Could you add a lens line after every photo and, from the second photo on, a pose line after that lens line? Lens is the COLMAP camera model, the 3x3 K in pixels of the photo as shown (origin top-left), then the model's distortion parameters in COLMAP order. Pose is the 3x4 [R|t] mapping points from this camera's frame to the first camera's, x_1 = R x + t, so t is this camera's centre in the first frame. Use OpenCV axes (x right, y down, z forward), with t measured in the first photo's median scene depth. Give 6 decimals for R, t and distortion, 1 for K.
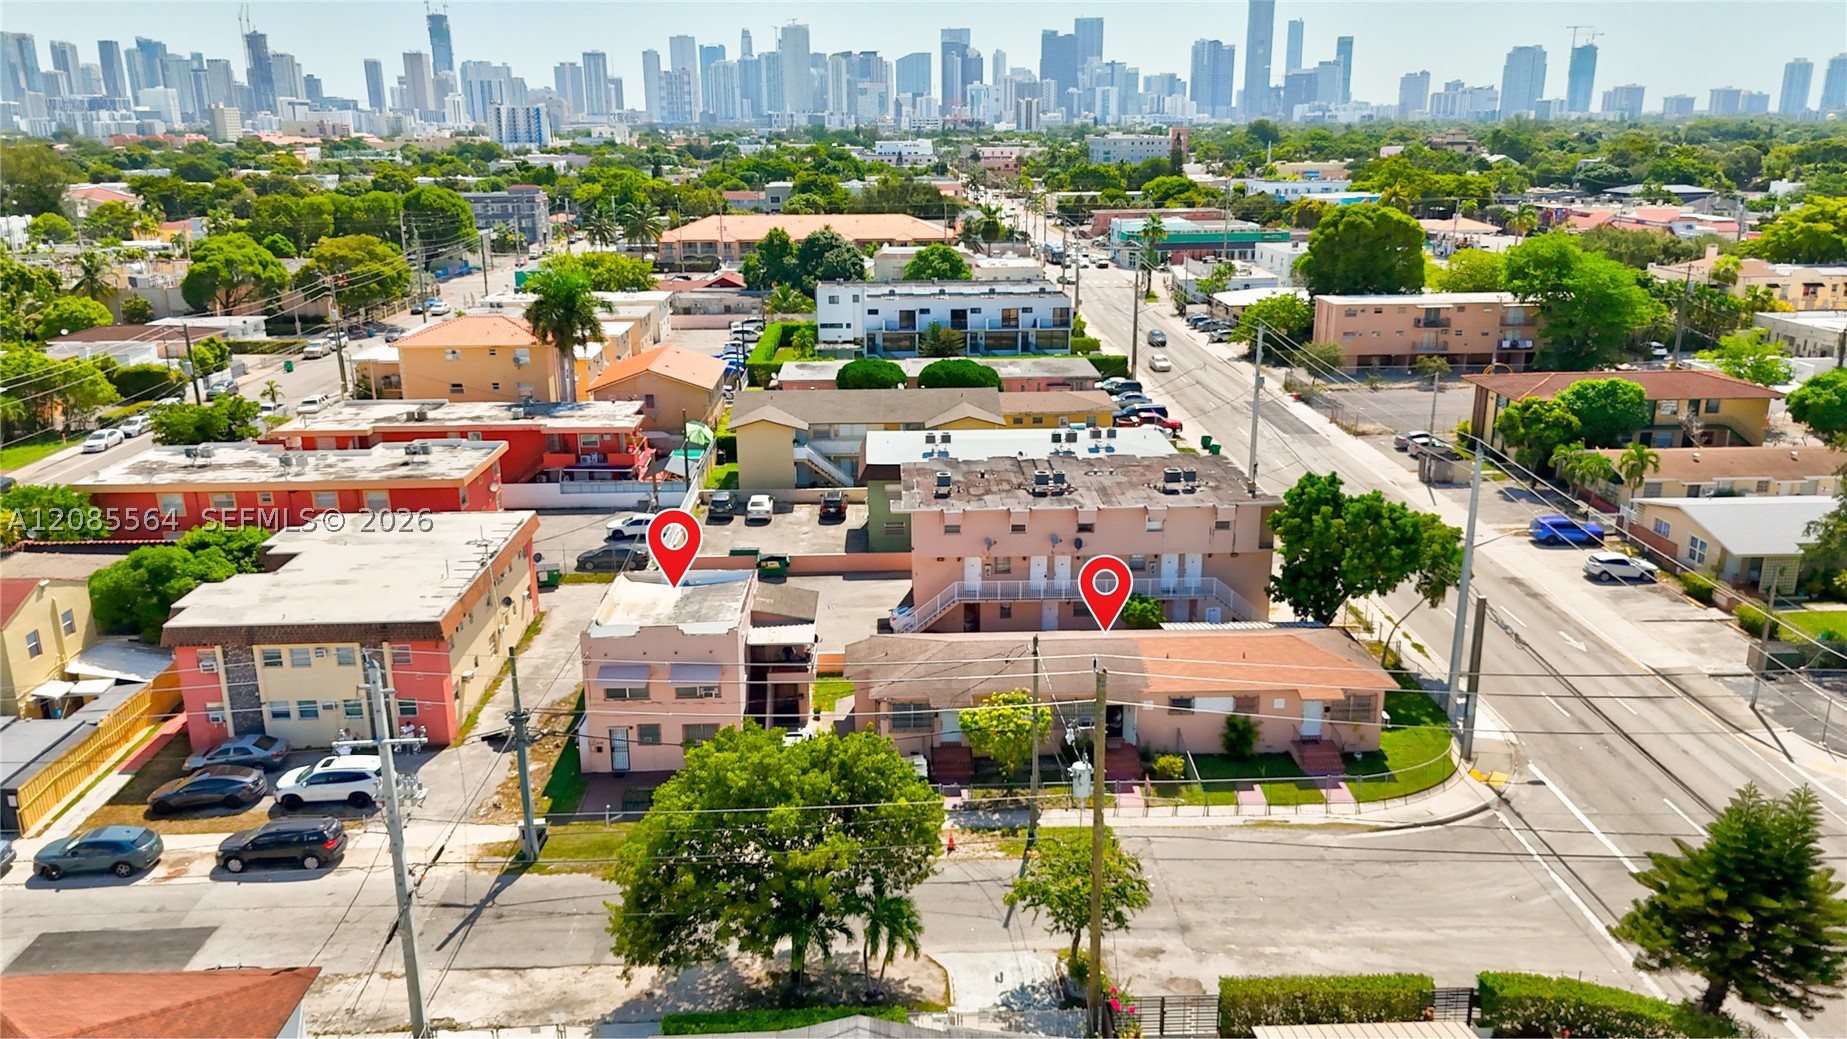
lens RADIAL K [[1372.2, 0, 923.5], [0, 1372.2, 519.5], [0, 0, 1]] dist [0.069014, -0.070923]
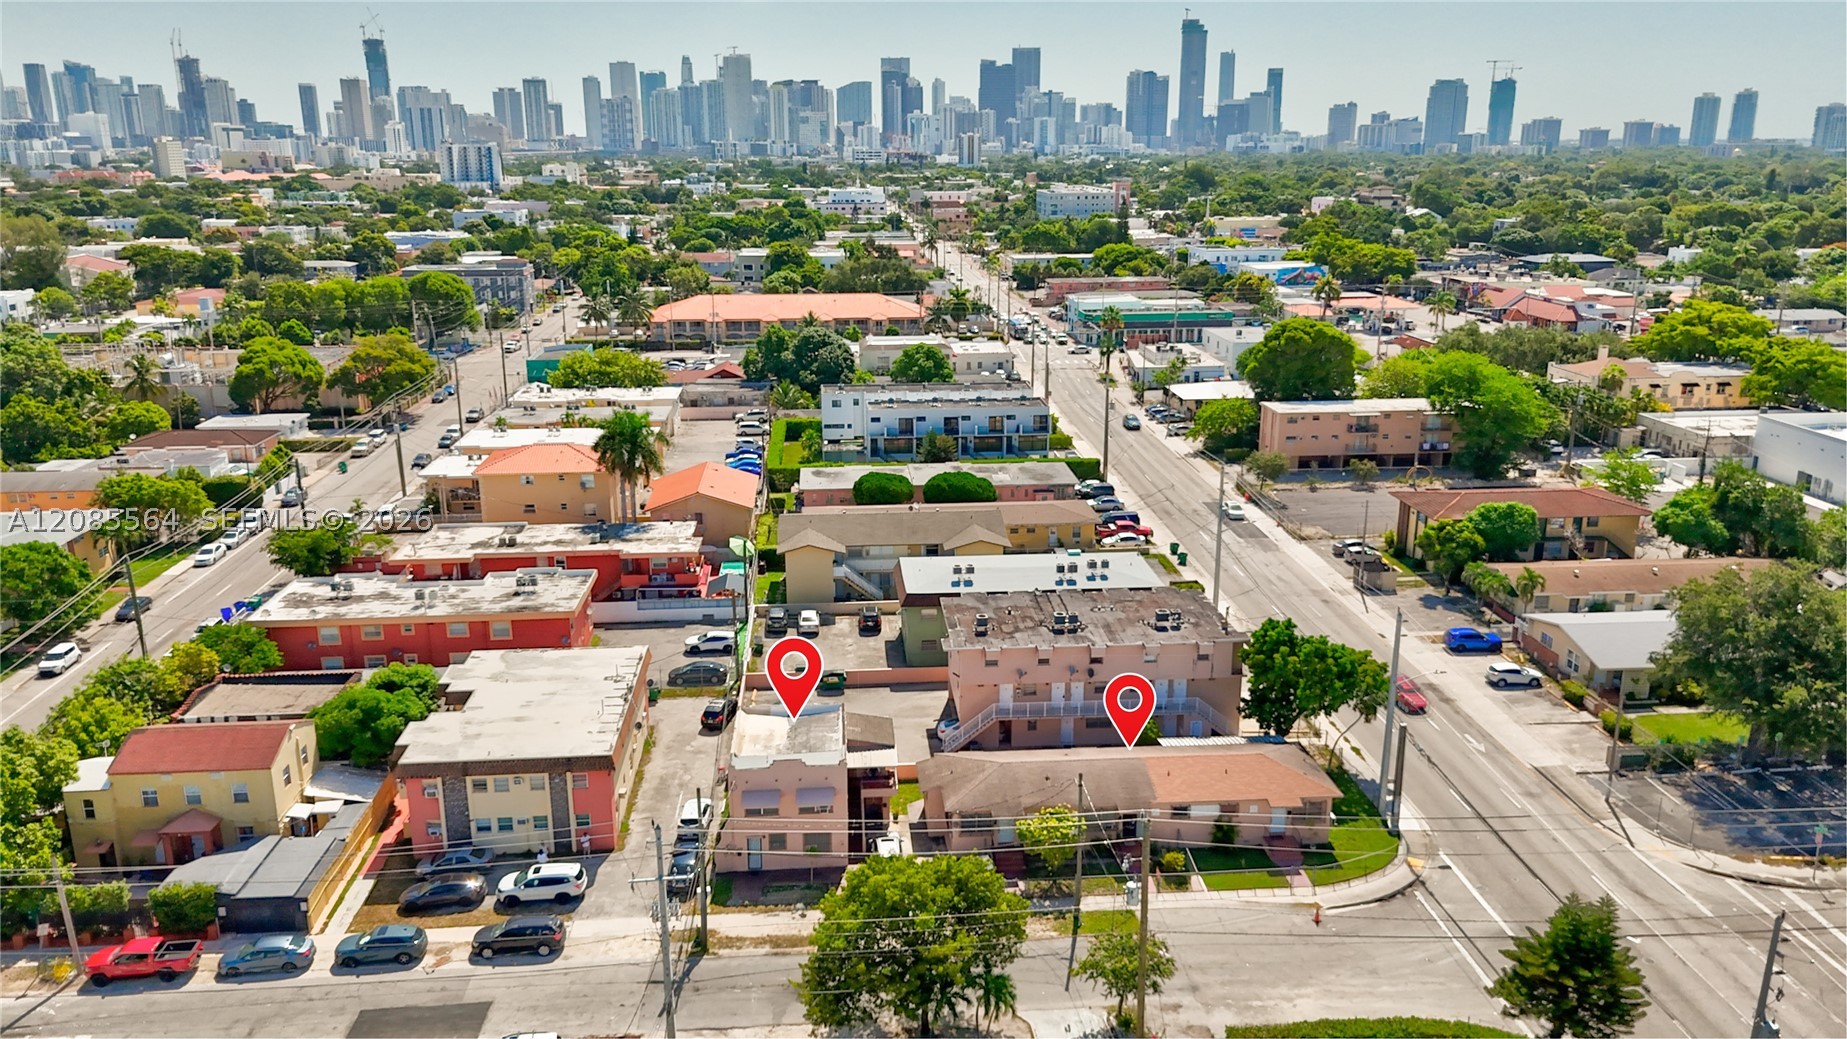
lens RADIAL K [[1369.7, 0, 923.5], [0, 1369.7, 519.5], [0, 0, 1]] dist [0.078375, -0.090687]
pose [[0.999056, -0.007999, 0.042710, -0.074604], [0.008620, 0.999860, -0.014368, -0.084809], [-0.042589, 0.014722, 0.998984, -0.206382]]
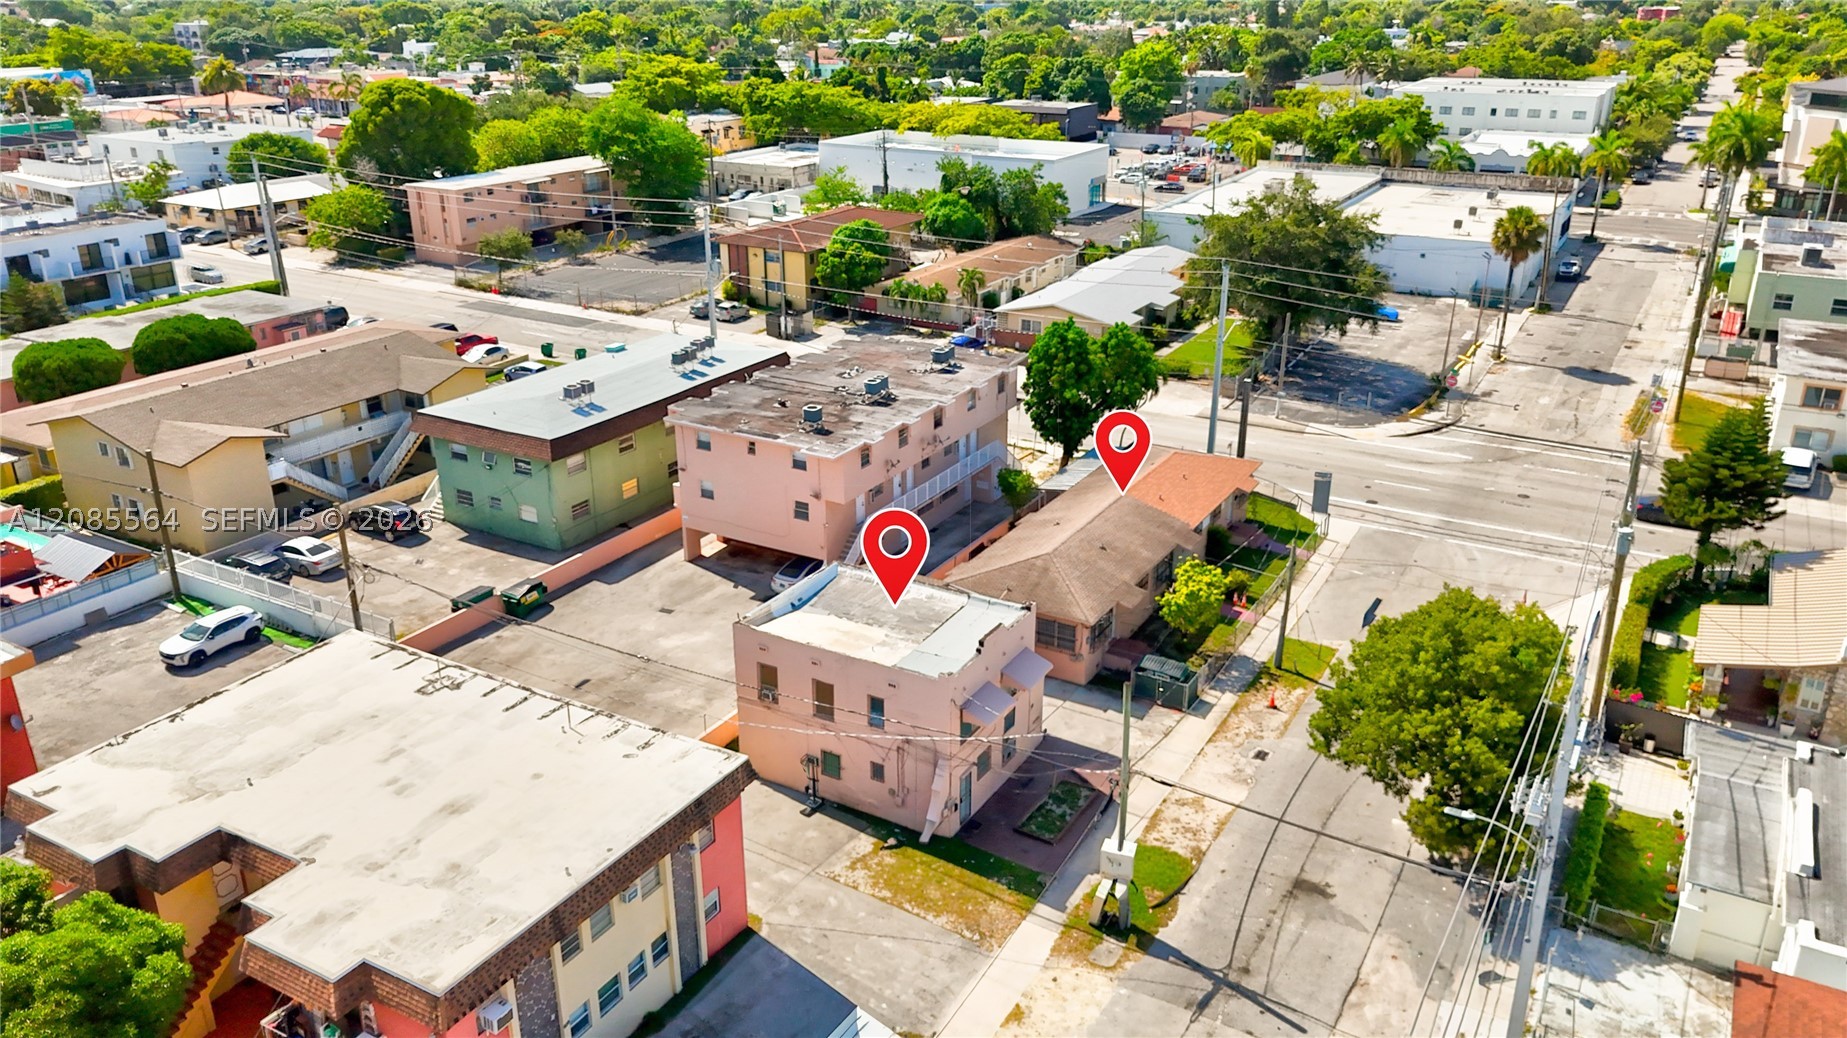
lens RADIAL K [[1372.2, 0, 923.5], [0, 1372.2, 519.0], [0, 0, 1]] dist [0.069014, -0.070923]
pose [[0.530861, -0.307223, 0.789811, -0.542996], [0.234047, 0.948878, 0.211786, -0.110433], [-0.814499, 0.072424, 0.575627, 0.354169]]
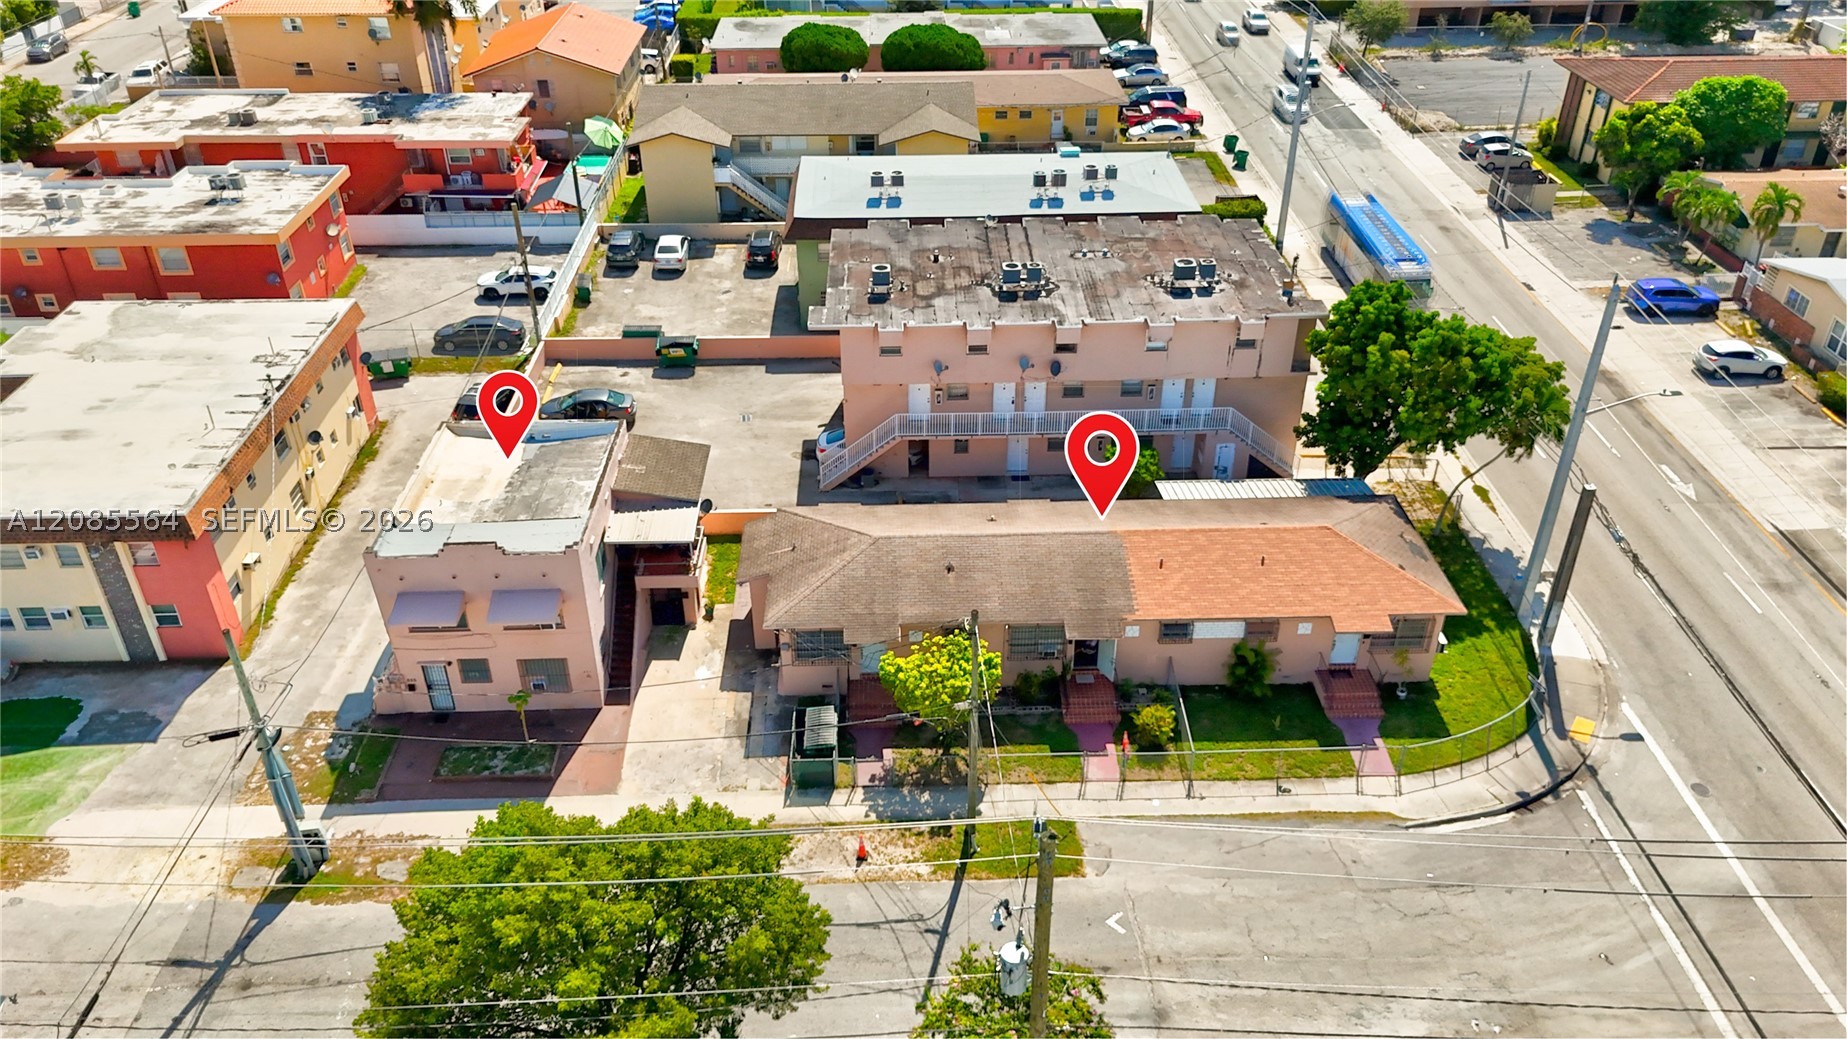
lens RADIAL K [[1378.3, 0, 923.5], [0, 1378.3, 519.5], [0, 0, 1]] dist [0.061250, -0.060480]
pose [[0.999986, 0.005200, -0.000261, 0.031588], [-0.004921, 0.960358, 0.278725, -0.090843], [0.001700, -0.278720, 0.960371, 0.188790]]
